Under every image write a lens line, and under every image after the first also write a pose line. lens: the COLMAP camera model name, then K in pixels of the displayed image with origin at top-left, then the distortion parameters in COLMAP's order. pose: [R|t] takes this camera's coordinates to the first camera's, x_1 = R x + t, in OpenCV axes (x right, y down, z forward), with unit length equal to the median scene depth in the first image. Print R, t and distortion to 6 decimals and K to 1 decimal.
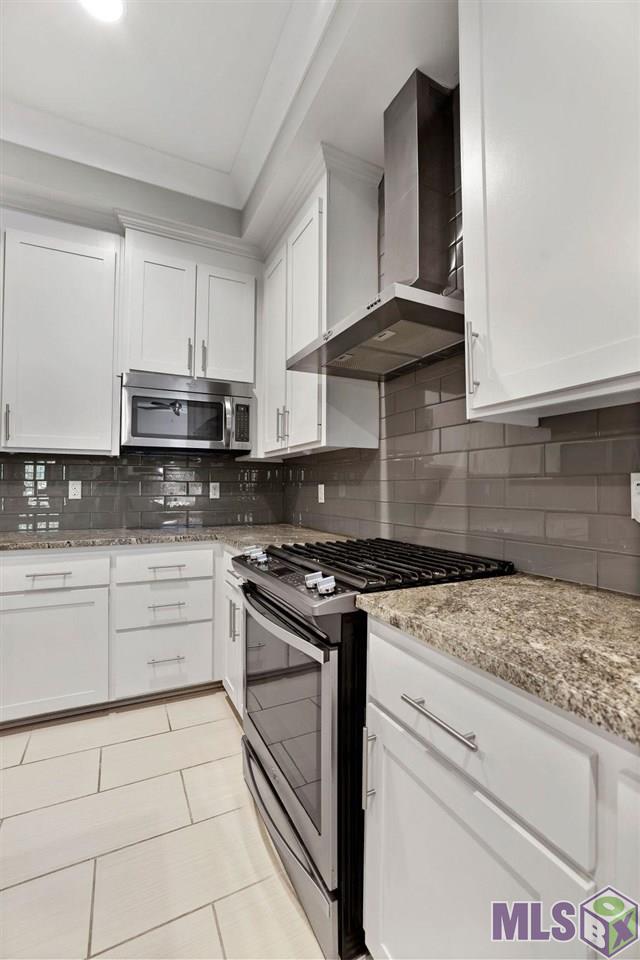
lens RADIAL K [[416.1, 0, 320.0], [0, 416.1, 480.0], [0, 0, 1]] dist [-0.040553, 0.012358]
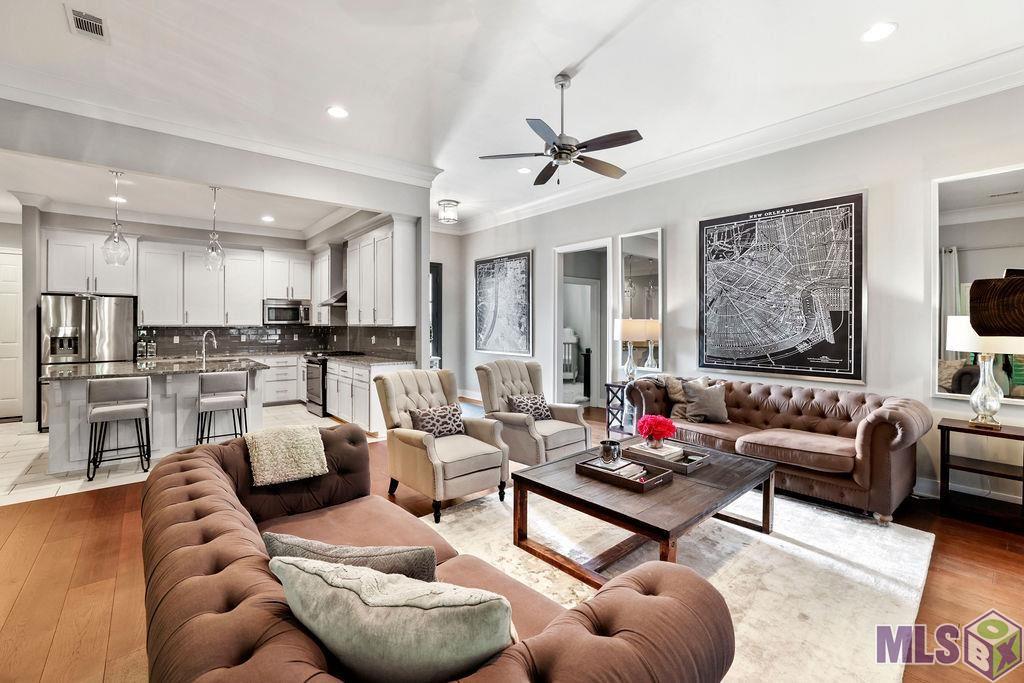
lens RADIAL K [[438.6, 0, 513.2], [0, 438.6, 321.2], [0, 0, 1]] dist [-0.018889, 0.000169]
pose [[0.969691, -0.005791, 0.244268, 0.534533], [0.002629, 0.999909, 0.013267, -0.143075], [-0.244322, -0.012223, 0.969617, -2.647652]]
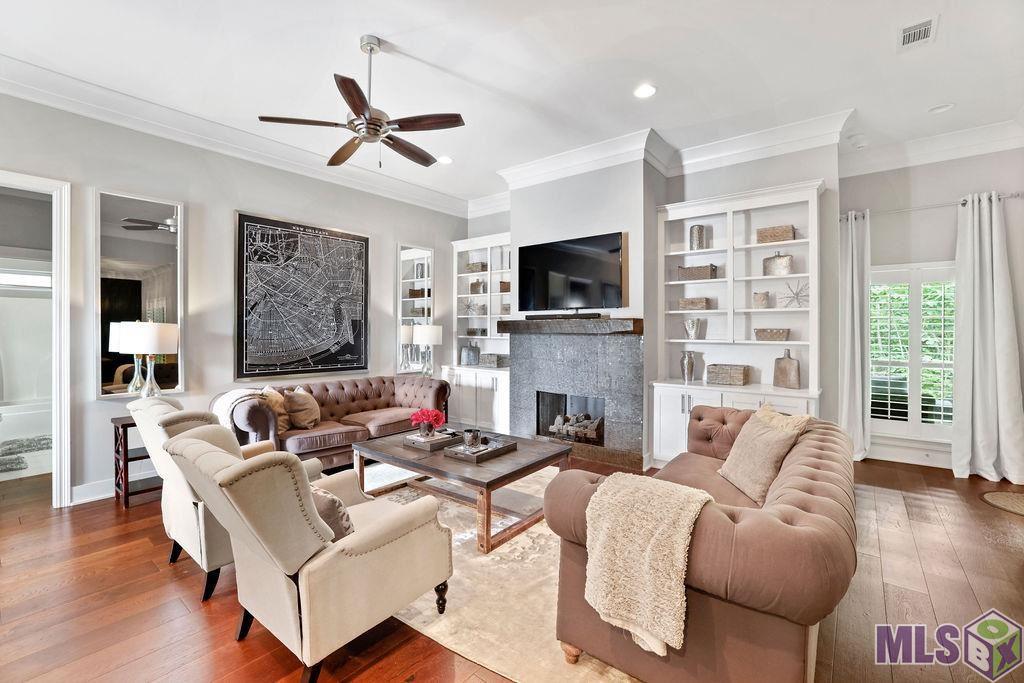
lens RADIAL K [[443.8, 0, 505.2], [0, 443.8, 334.7], [0, 0, 1]] dist [-0.040553, 0.012358]
pose [[-0.418452, -0.018540, 0.908050, -0.275170], [-0.020382, 0.999732, 0.011019, -0.120735], [-0.908010, -0.013897, -0.418718, -1.032391]]
